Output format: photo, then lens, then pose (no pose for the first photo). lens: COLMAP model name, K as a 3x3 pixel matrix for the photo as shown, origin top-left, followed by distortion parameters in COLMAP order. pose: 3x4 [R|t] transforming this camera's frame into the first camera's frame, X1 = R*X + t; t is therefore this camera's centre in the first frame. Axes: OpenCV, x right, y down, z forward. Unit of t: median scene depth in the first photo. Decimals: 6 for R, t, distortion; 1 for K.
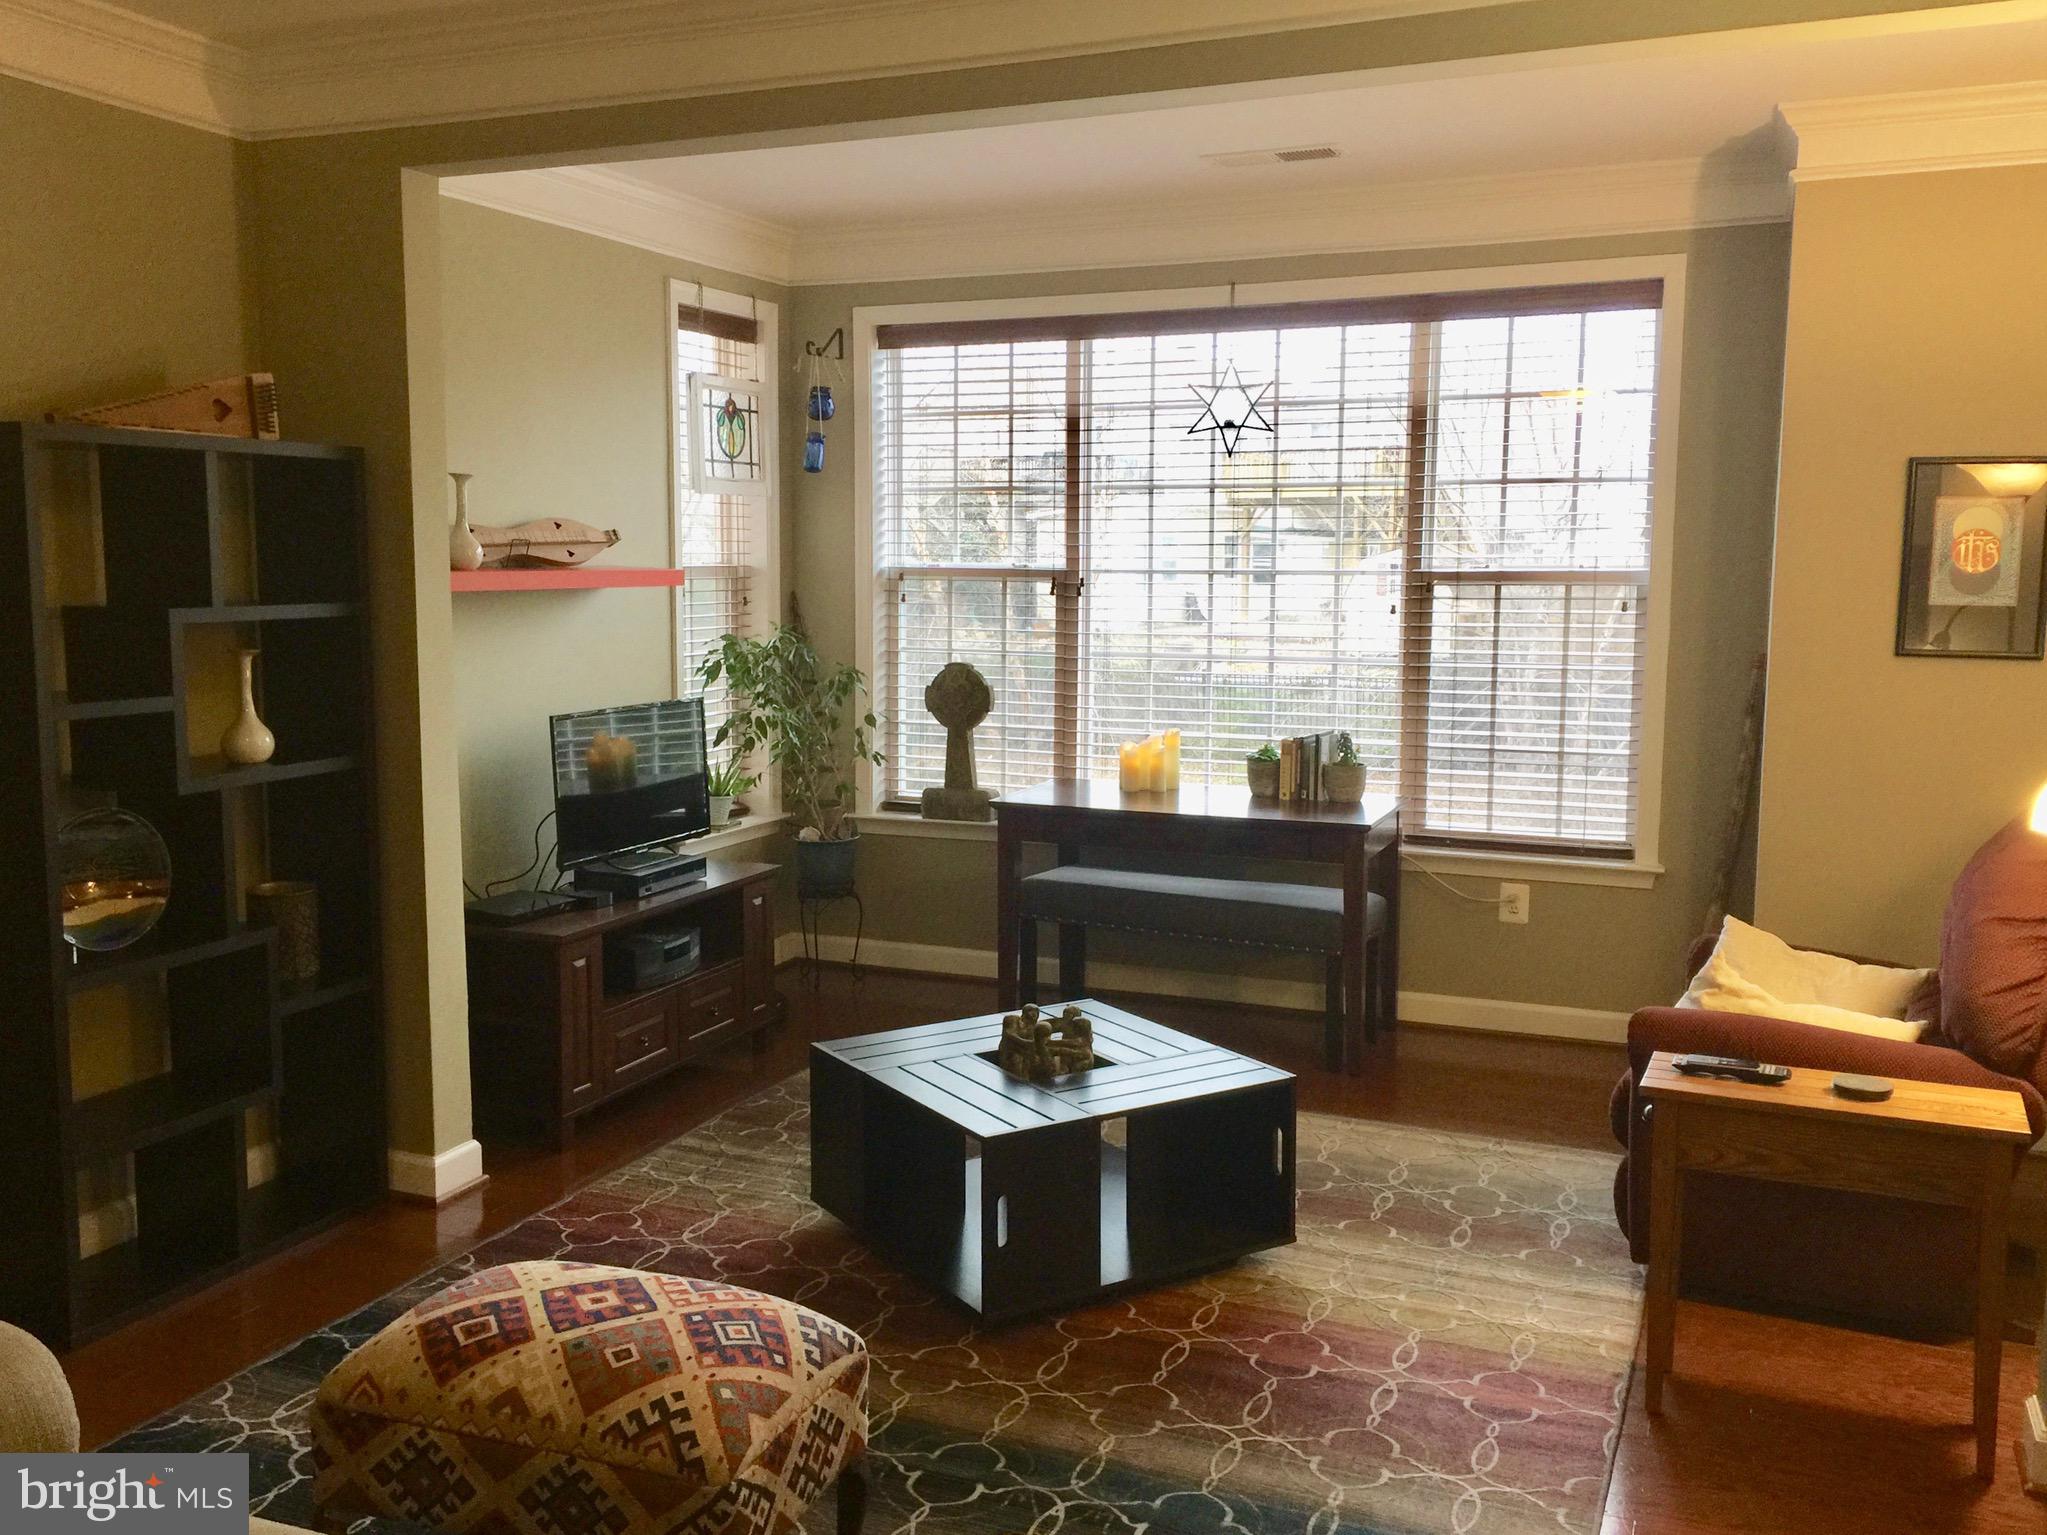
lens RADIAL K [[1829.4, 0, 1023.5], [0, 1829.4, 767.5], [0, 0, 1]] dist [0.075769, -0.067263]
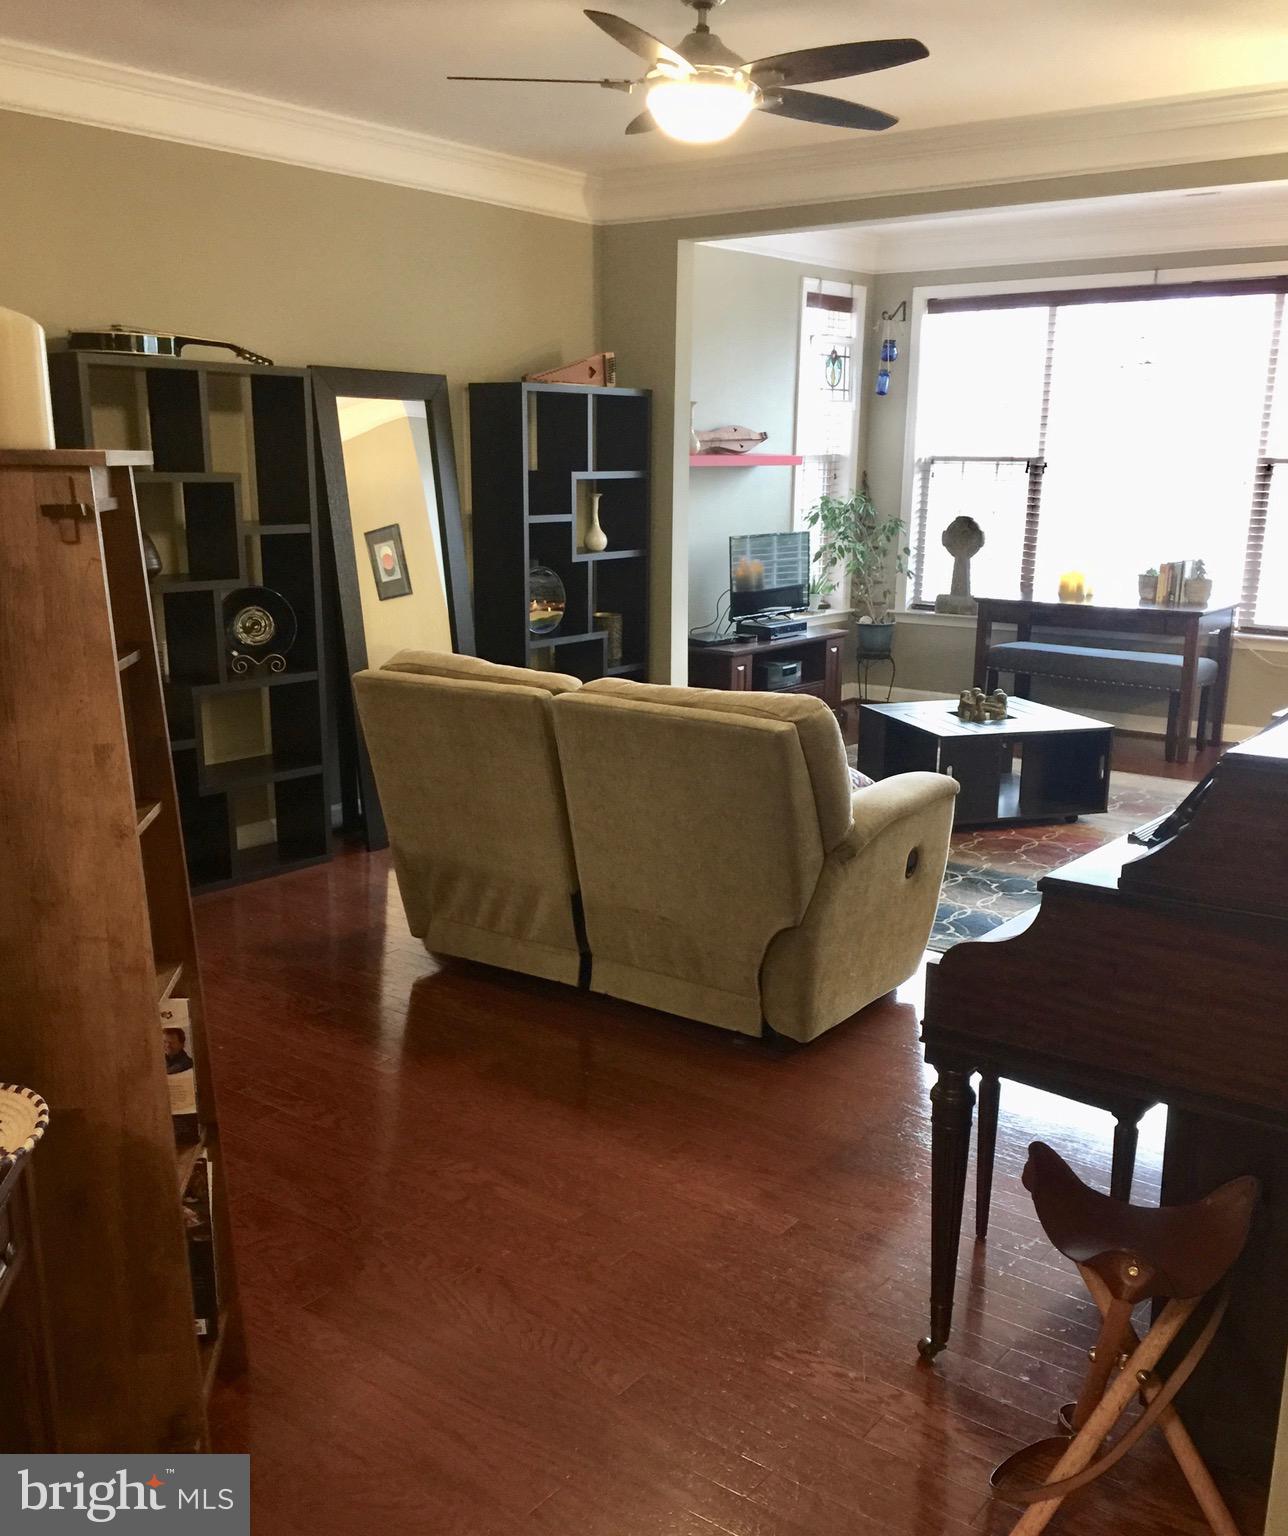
lens RADIAL K [[1564.9, 0, 645.6], [0, 1564.9, 865.7], [0, 0, 1]] dist [0.059754, 0.001580]
pose [[0.966699, 0.071094, -0.245843, 0.059444], [-0.035656, 0.988685, 0.145705, 0.059186], [0.253421, -0.132087, 0.958296, -0.472730]]
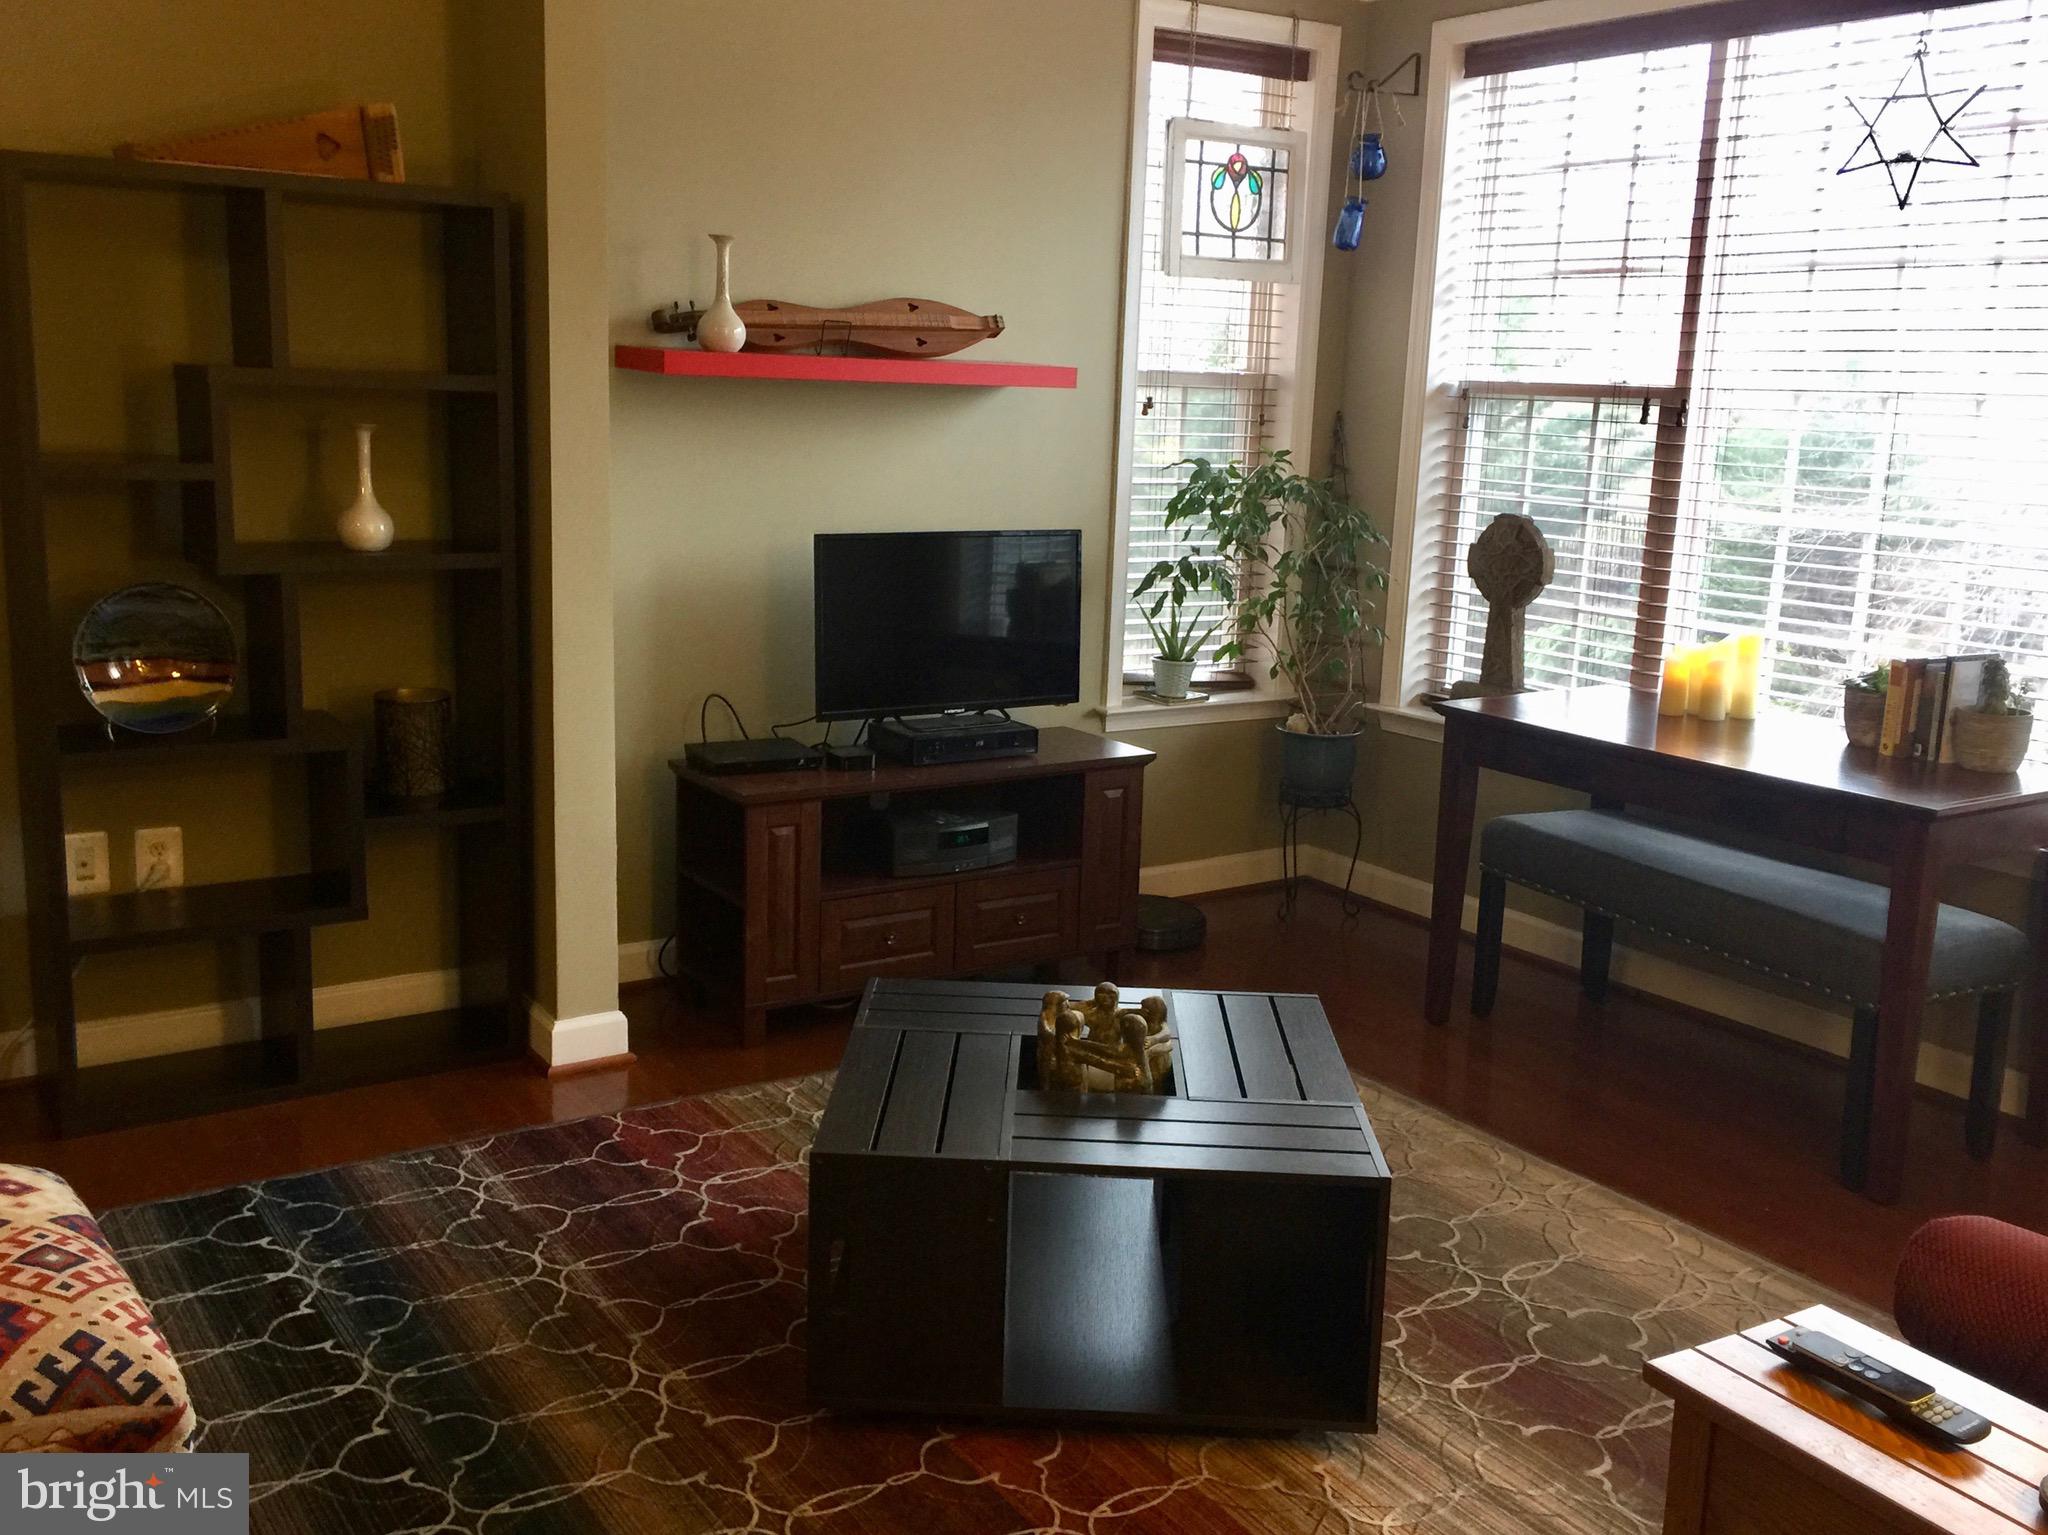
lens RADIAL K [[1947.8, 0, 1024.0], [0, 1947.8, 767.5], [0, 0, 1]] dist [0.082767, -0.097660]
pose [[0.827551, 0.133777, -0.545218, 0.255721], [-0.097458, 0.990681, 0.095152, -0.013348], [0.552866, -0.025607, 0.832877, 0.252347]]
